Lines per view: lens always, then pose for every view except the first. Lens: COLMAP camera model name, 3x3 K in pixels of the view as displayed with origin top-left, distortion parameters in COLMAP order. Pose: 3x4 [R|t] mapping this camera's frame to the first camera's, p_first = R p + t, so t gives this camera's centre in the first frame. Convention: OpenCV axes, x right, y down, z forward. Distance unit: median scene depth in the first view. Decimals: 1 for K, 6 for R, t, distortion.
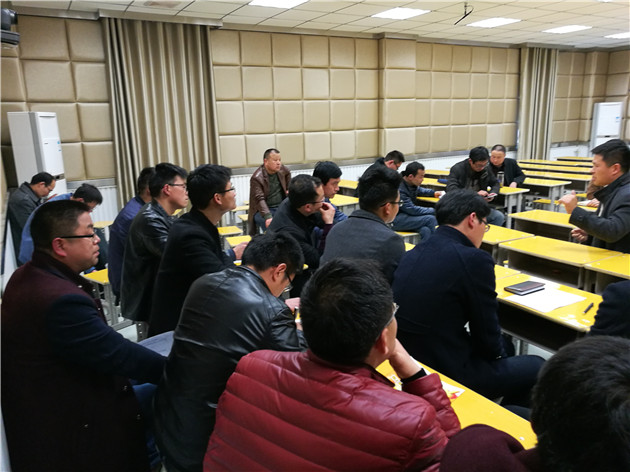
lens RADIAL K [[503.4, 0, 312.9], [0, 503.4, 236.3], [0, 0, 1]] dist [-0.030412, 0.041153]
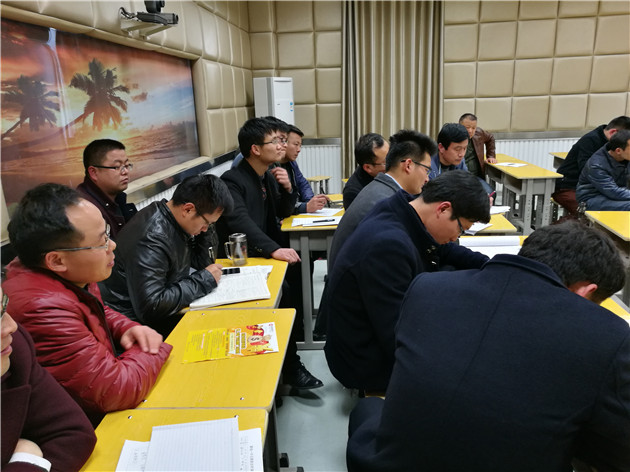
lens RADIAL K [[503.4, 0, 311.5], [0, 503.4, 233.8], [0, 0, 1]] dist [-0.030412, 0.041153]
pose [[0.802758, 0.153266, -0.576272, 0.231184], [-0.119481, 0.988148, 0.096369, -0.005487], [0.584212, -0.008508, 0.811556, 0.068226]]
